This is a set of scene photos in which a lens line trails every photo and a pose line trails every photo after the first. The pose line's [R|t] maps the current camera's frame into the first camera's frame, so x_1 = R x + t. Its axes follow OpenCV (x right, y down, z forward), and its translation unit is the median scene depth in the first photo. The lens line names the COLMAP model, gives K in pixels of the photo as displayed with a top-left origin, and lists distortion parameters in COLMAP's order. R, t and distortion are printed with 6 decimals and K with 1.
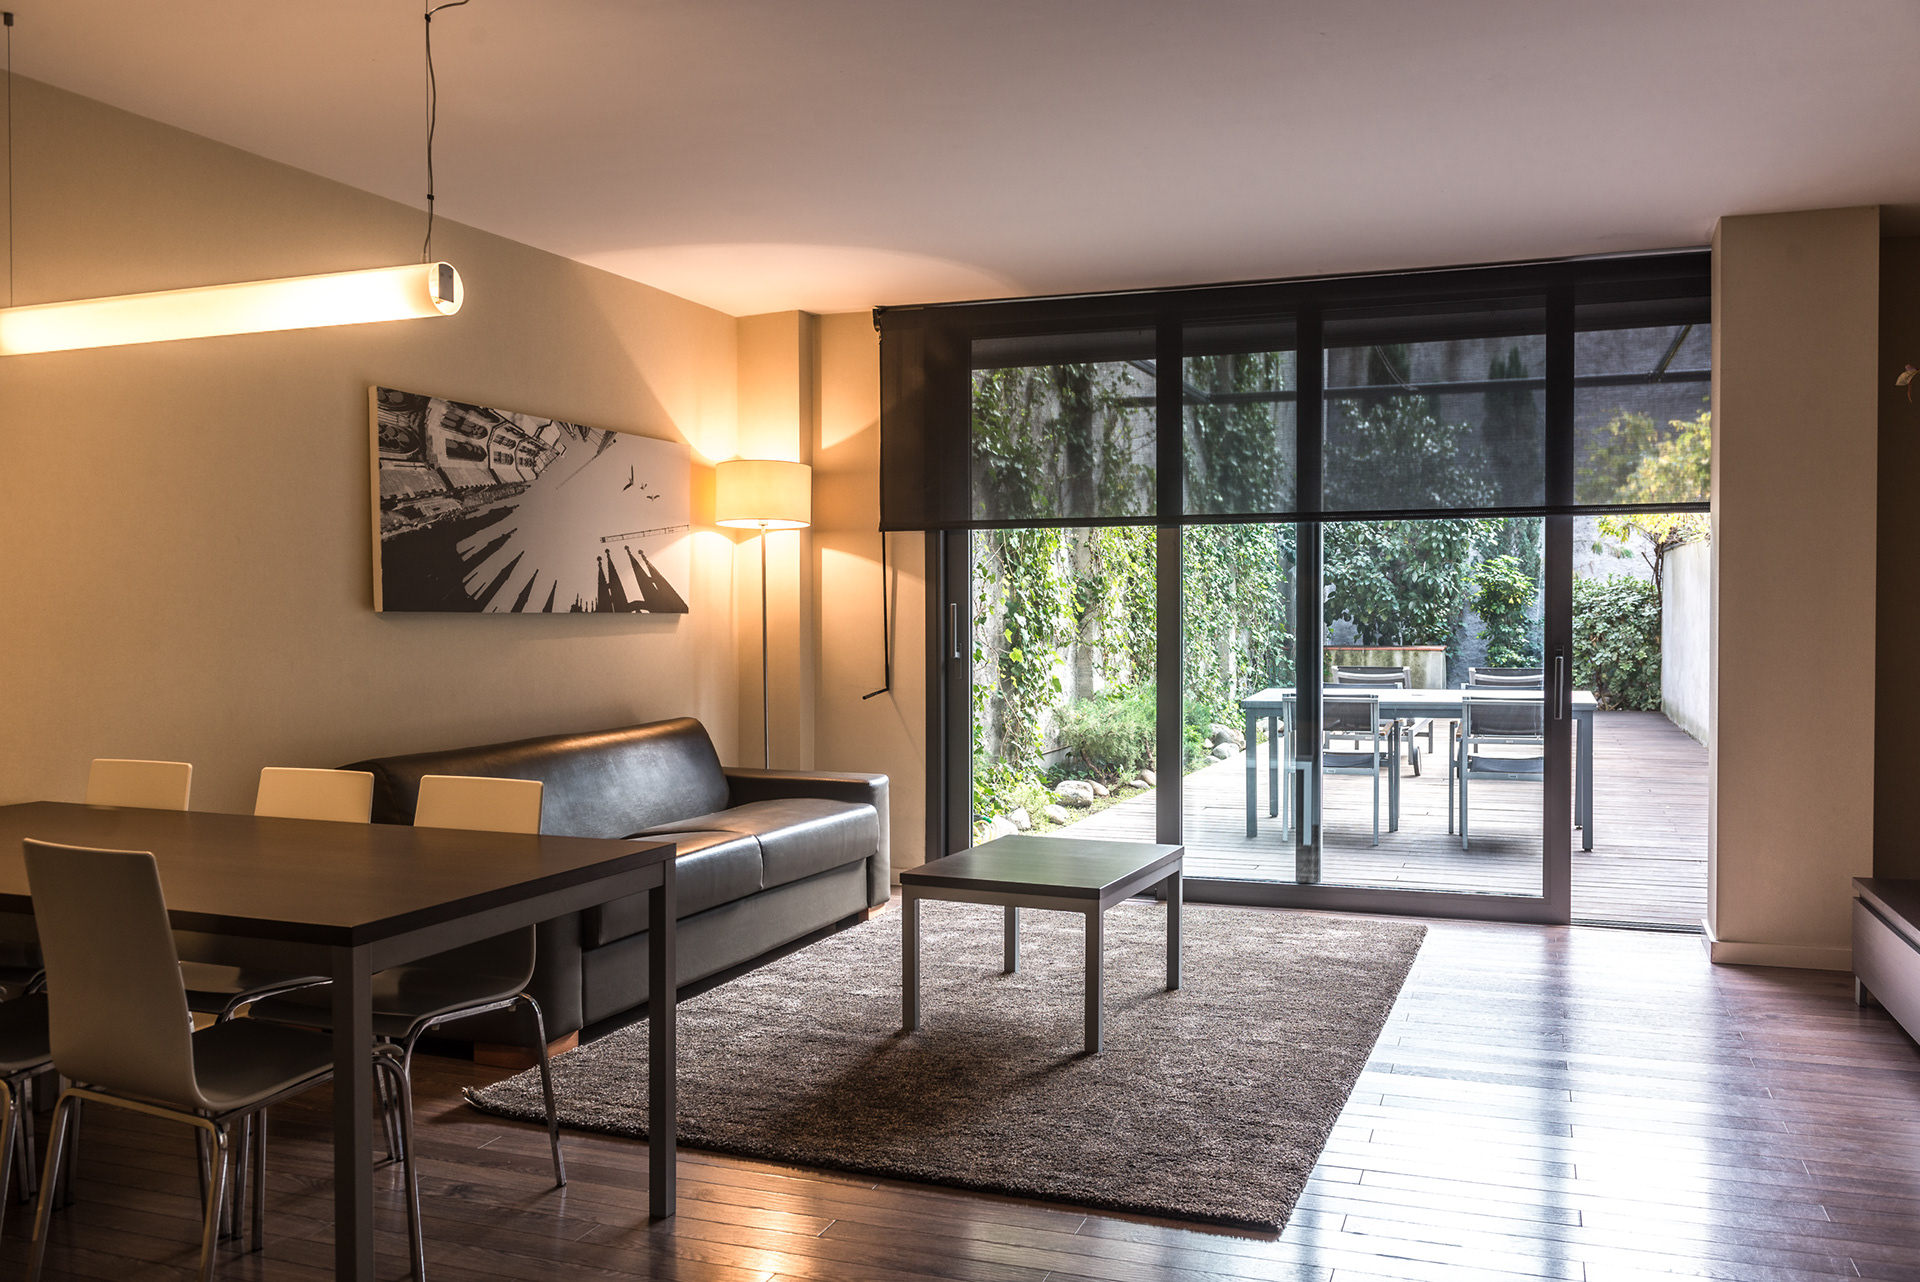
lens RADIAL K [[1600.7, 0, 959.1], [0, 1600.7, 639.9], [0, 0, 1]] dist [-0.003489, -0.000353]
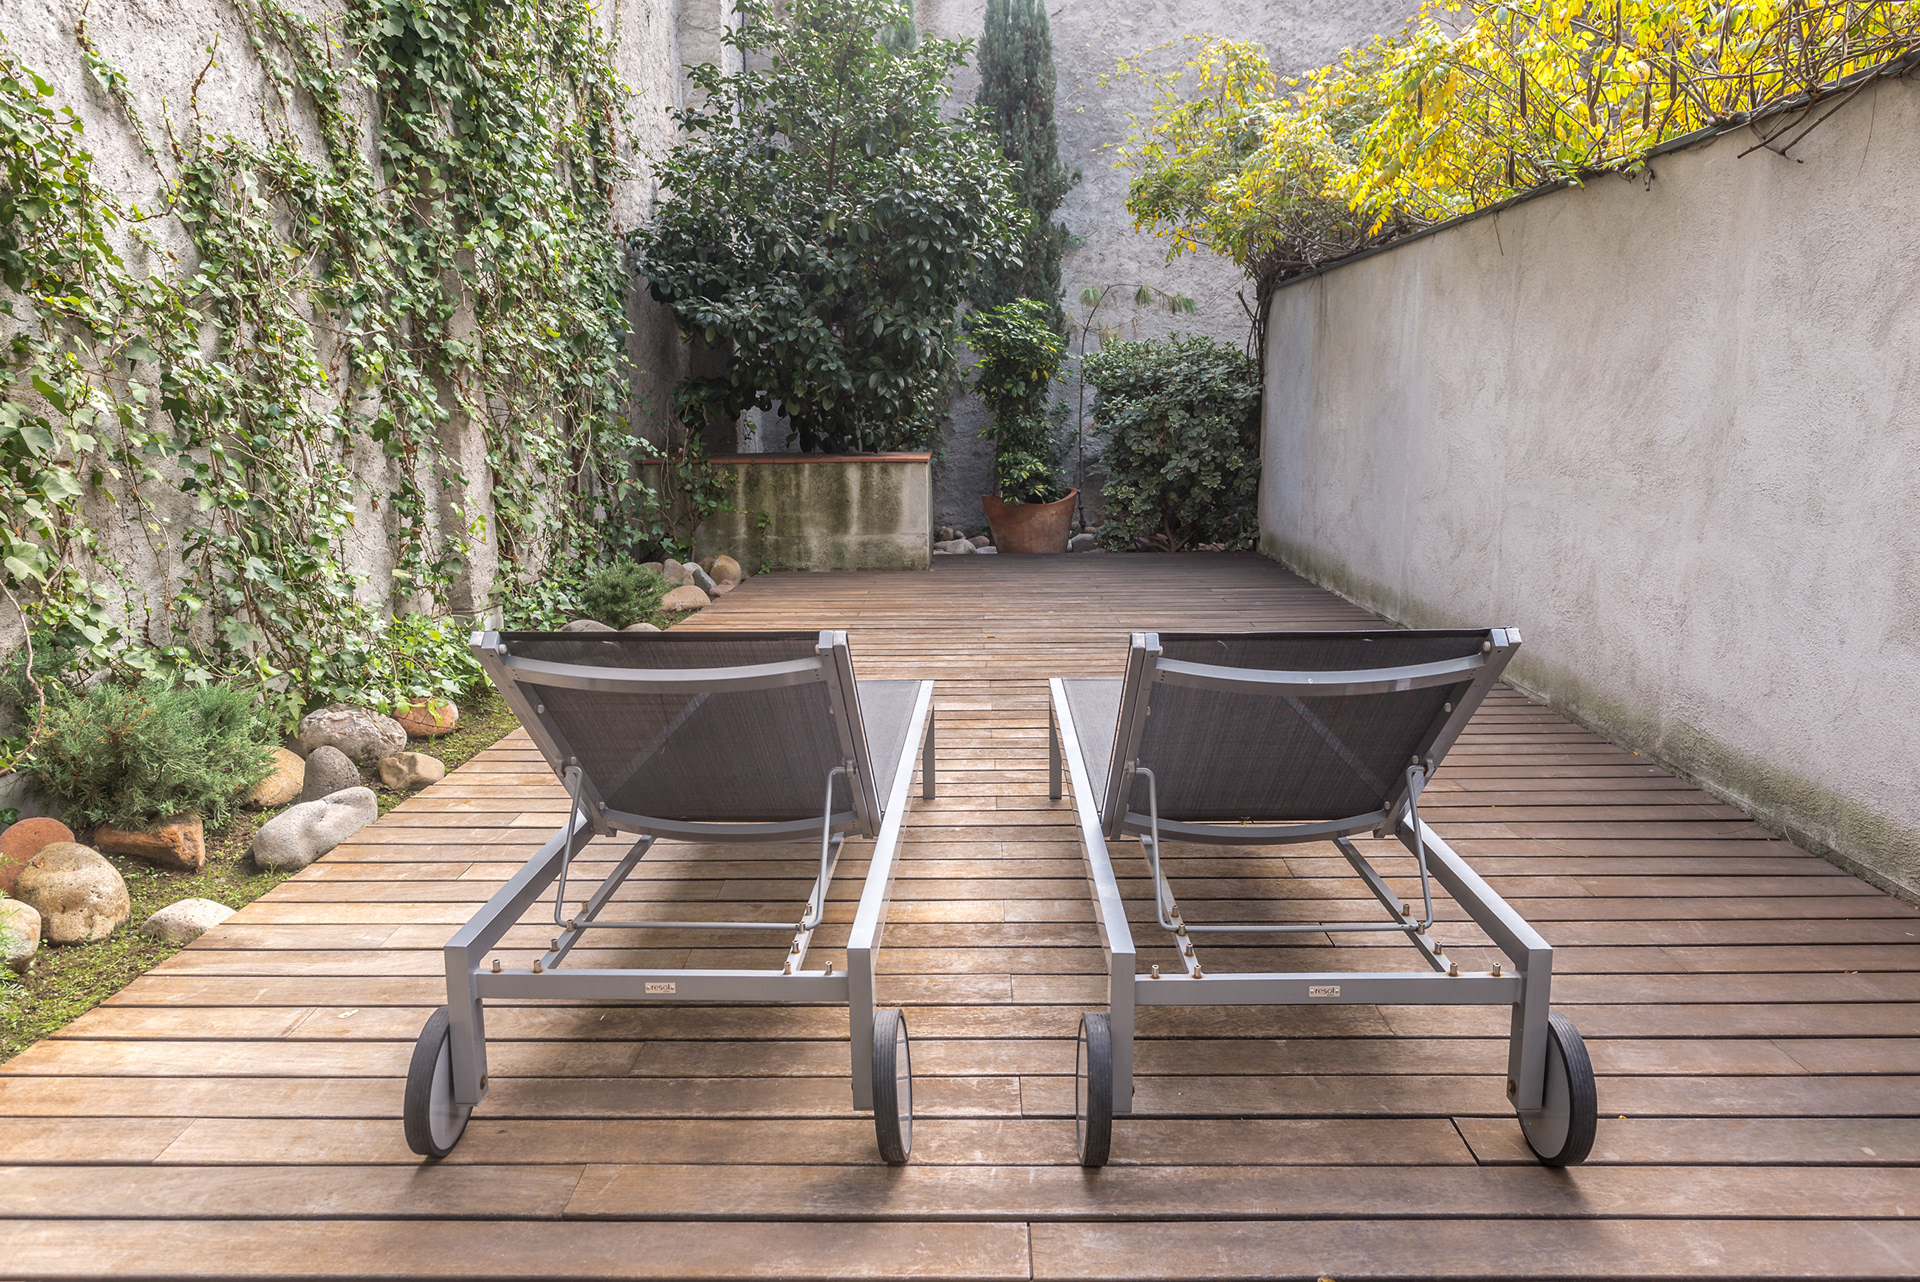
lens RADIAL K [[1293.3, 0, 960.4], [0, 1293.3, 641.8], [0, 0, 1]] dist [0.003918, -0.003640]
pose [[0.944405, -0.065346, 0.322226, 0.158887], [0.012061, 0.986276, 0.164662, -0.005889], [-0.328563, -0.151621, 0.932232, 0.552646]]
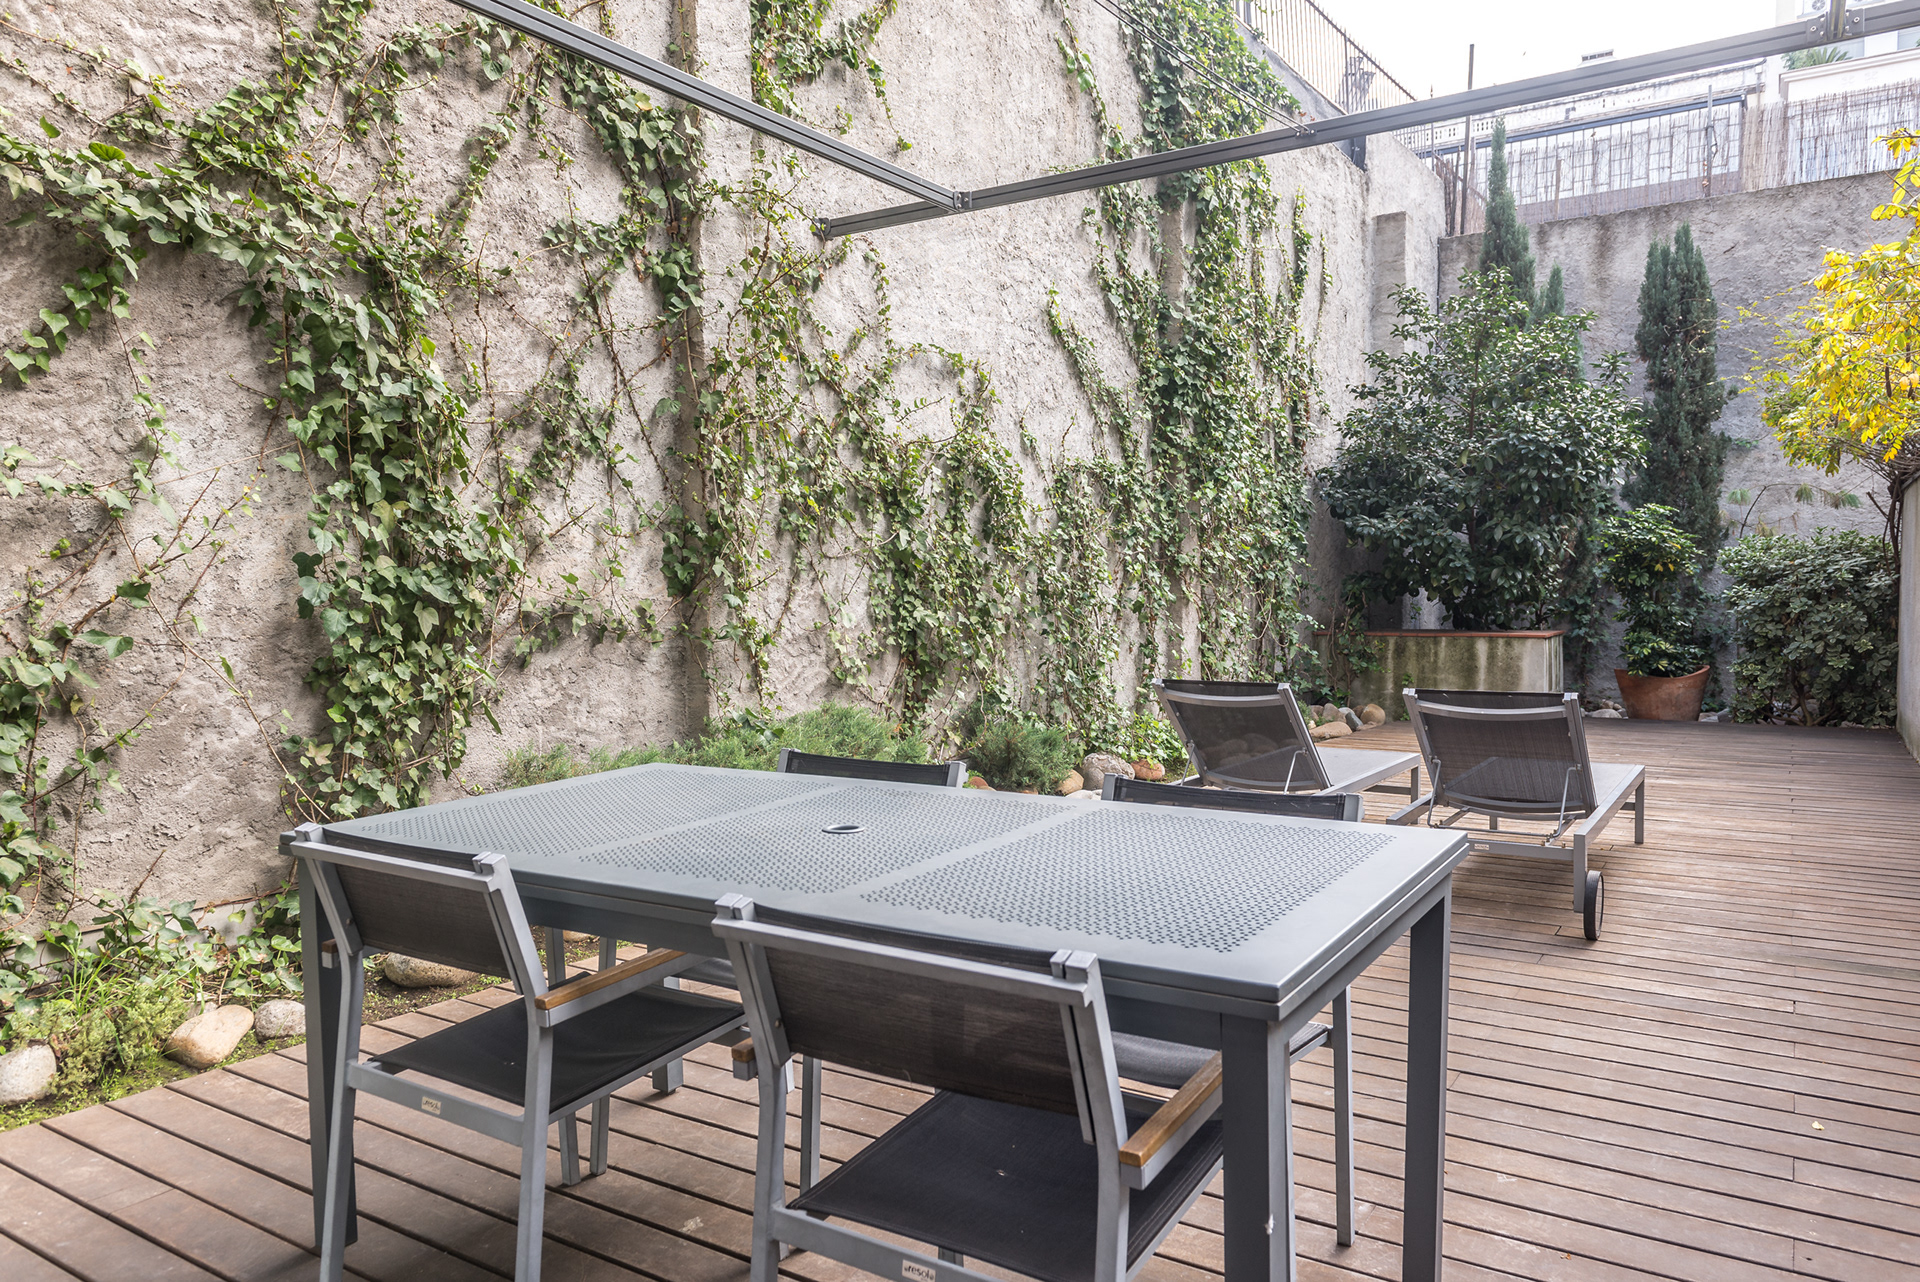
lens RADIAL K [[1293.3, 0, 960.5], [0, 1293.3, 644.9], [0, 0, 1]] dist [0.003918, -0.003640]
pose [[0.973596, 0.004924, -0.228223, 0.179144], [0.000327, 0.999736, 0.022966, -0.003434], [0.228276, -0.022434, 0.973338, 0.379804]]
